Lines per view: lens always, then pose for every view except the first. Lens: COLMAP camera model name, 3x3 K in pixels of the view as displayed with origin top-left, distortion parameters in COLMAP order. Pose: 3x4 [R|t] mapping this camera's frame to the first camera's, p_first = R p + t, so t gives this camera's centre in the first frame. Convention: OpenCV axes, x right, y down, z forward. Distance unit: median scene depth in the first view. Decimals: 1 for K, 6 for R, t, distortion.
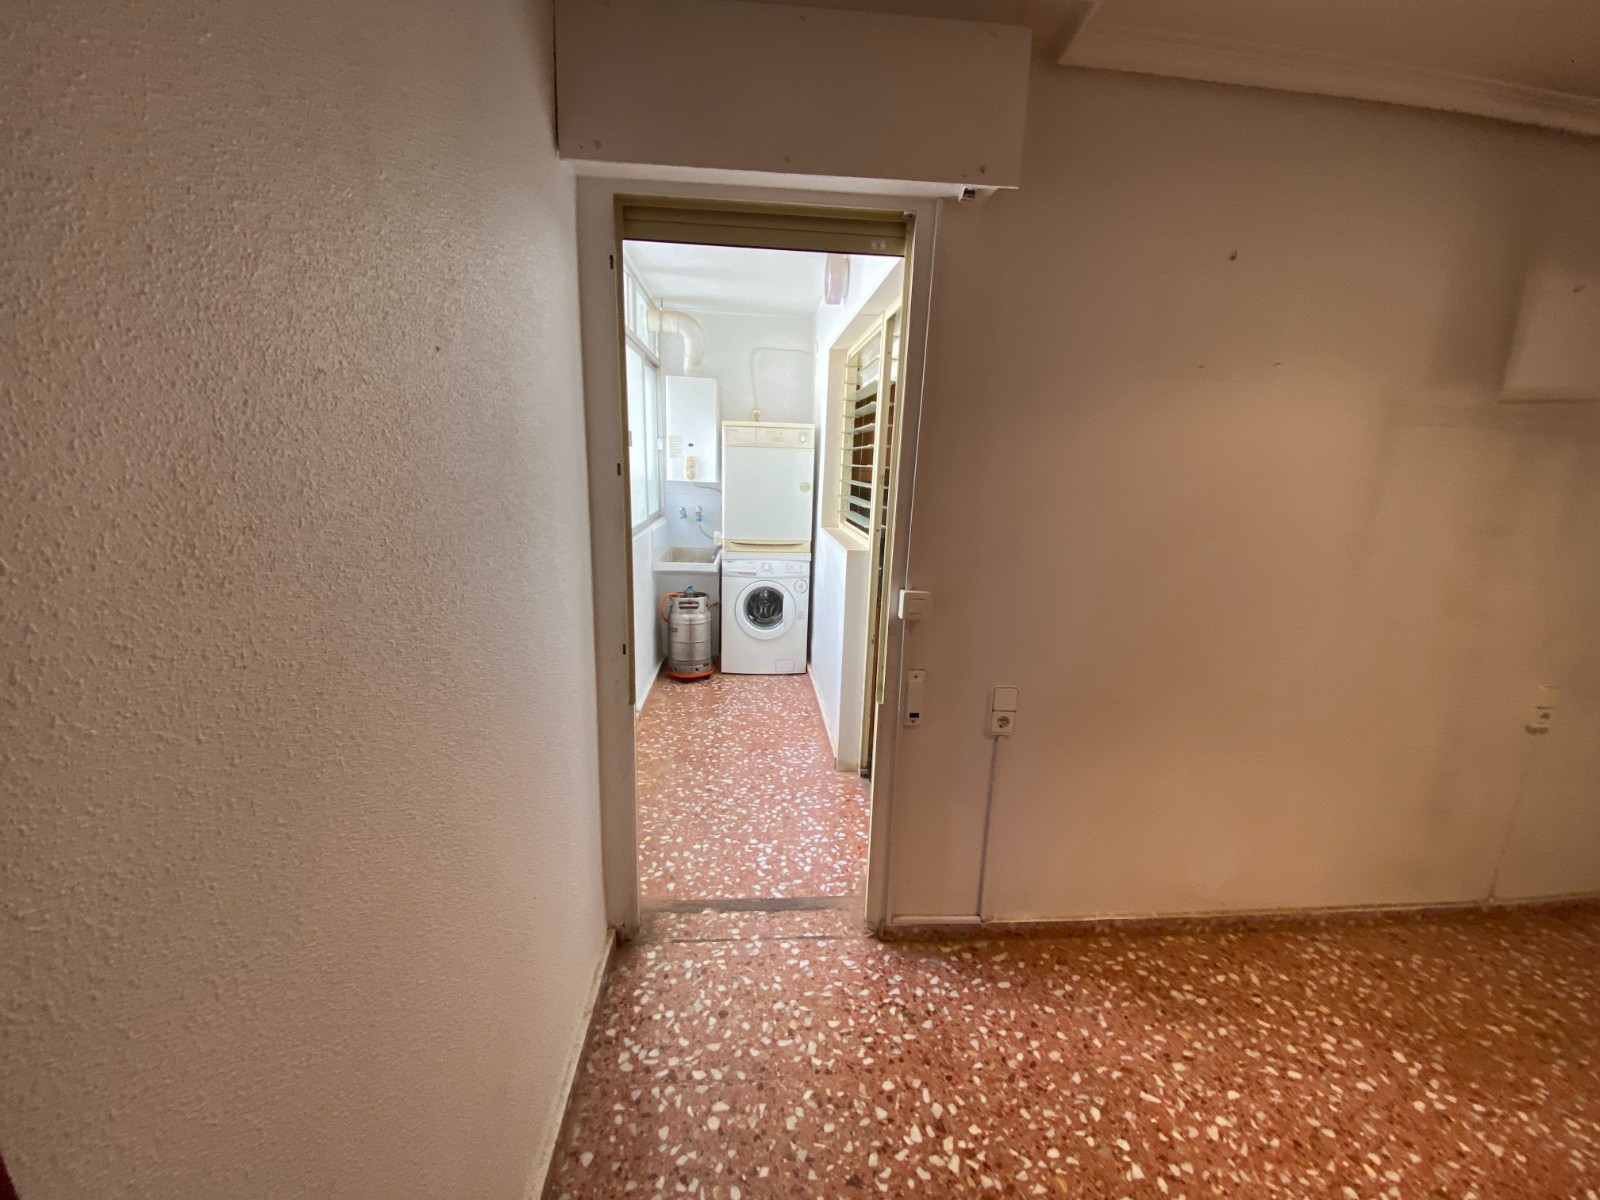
lens RADIAL K [[646.2, 0, 801.1], [0, 646.2, 611.9], [0, 0, 1]] dist [0.014717, -0.017097]
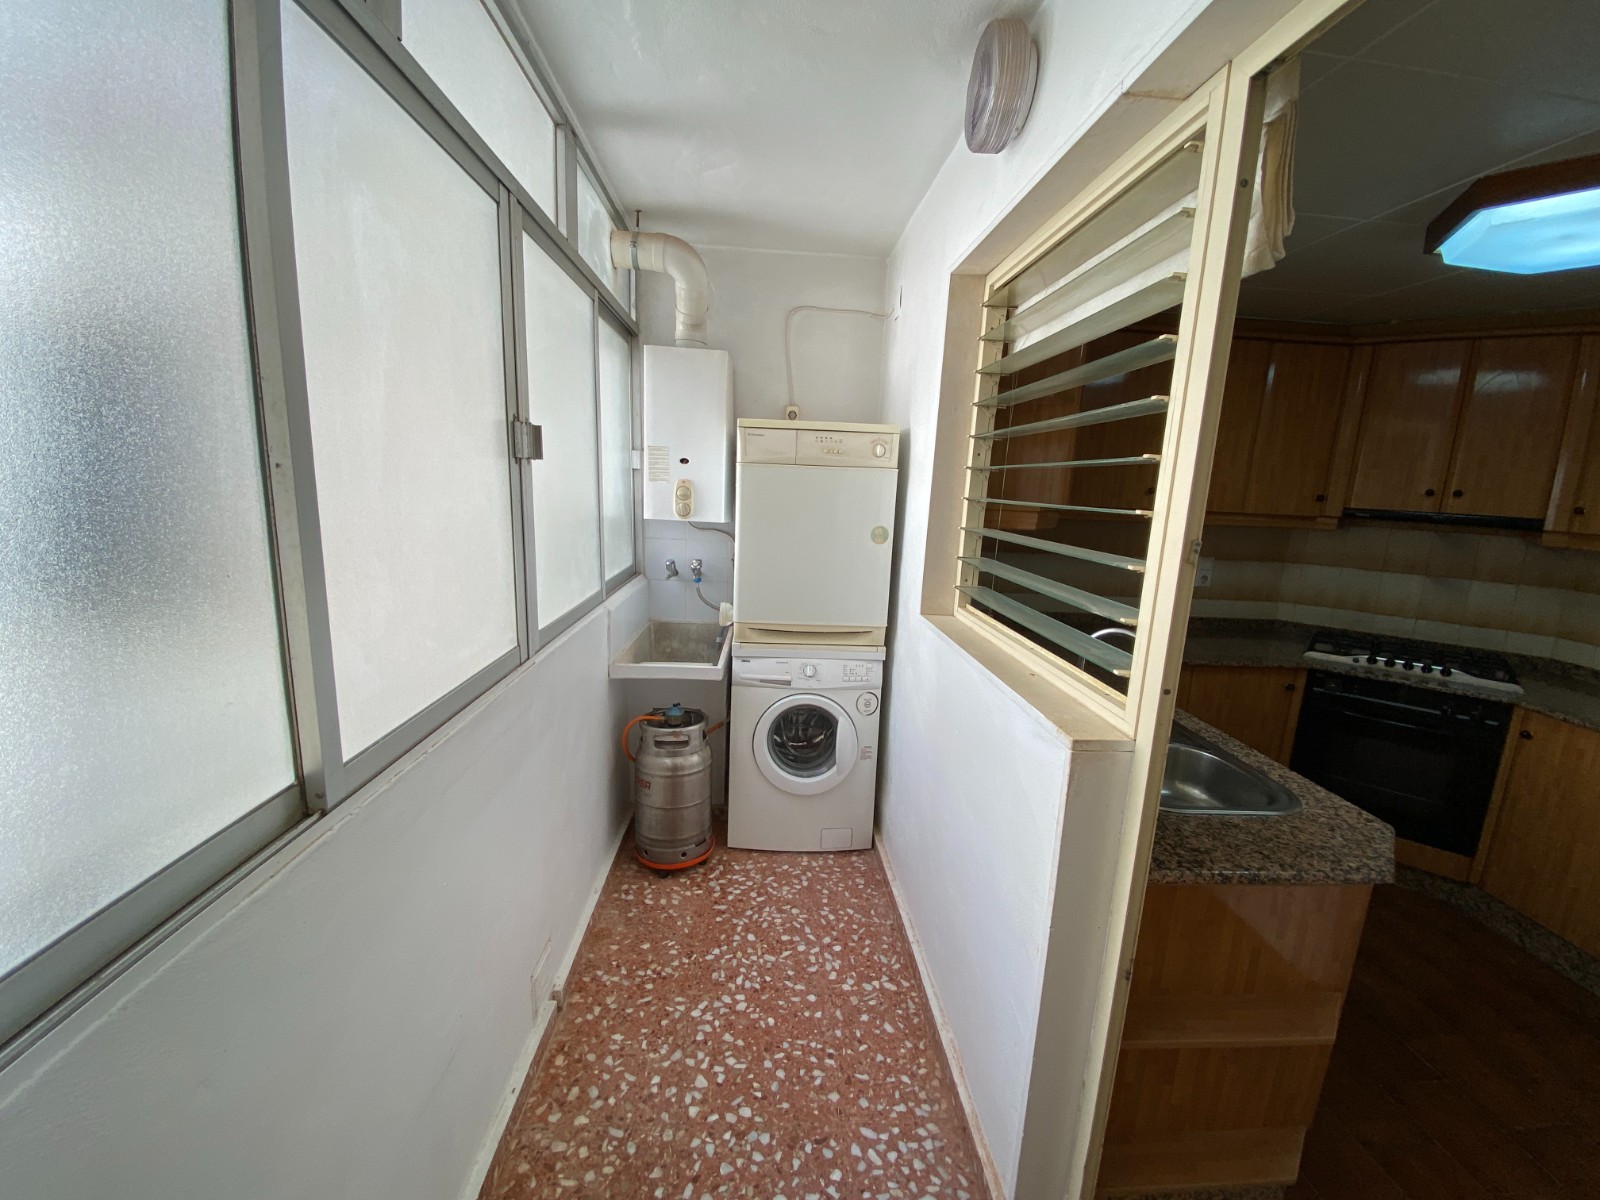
lens RADIAL K [[646.2, 0, 795.4], [0, 646.2, 602.7], [0, 0, 1]] dist [0.014717, -0.017097]
pose [[0.999626, 0.013502, -0.023772, -0.053022], [-0.014634, 0.998736, -0.048092, -0.102624], [0.023093, 0.048422, 0.998560, 0.423337]]
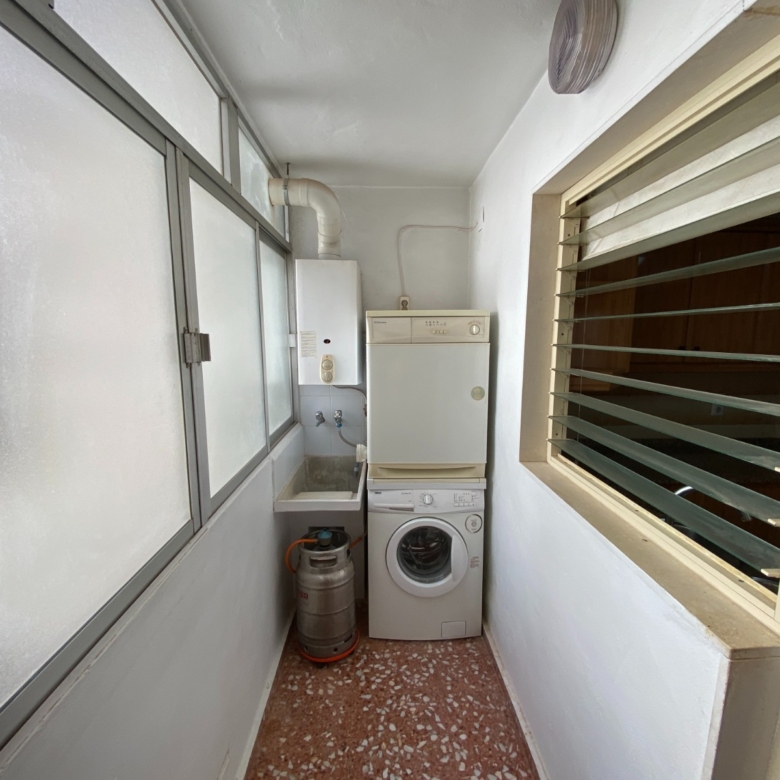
lens RADIAL K [[419.0, 0, 385.4], [0, 419.0, 389.9], [0, 0, 1]] dist [0.015552, -0.020096]
pose [[0.997732, -0.027065, -0.061635, -0.068851], [0.020688, 0.994585, -0.101851, -0.147567], [0.064057, 0.100345, 0.992888, 0.505610]]
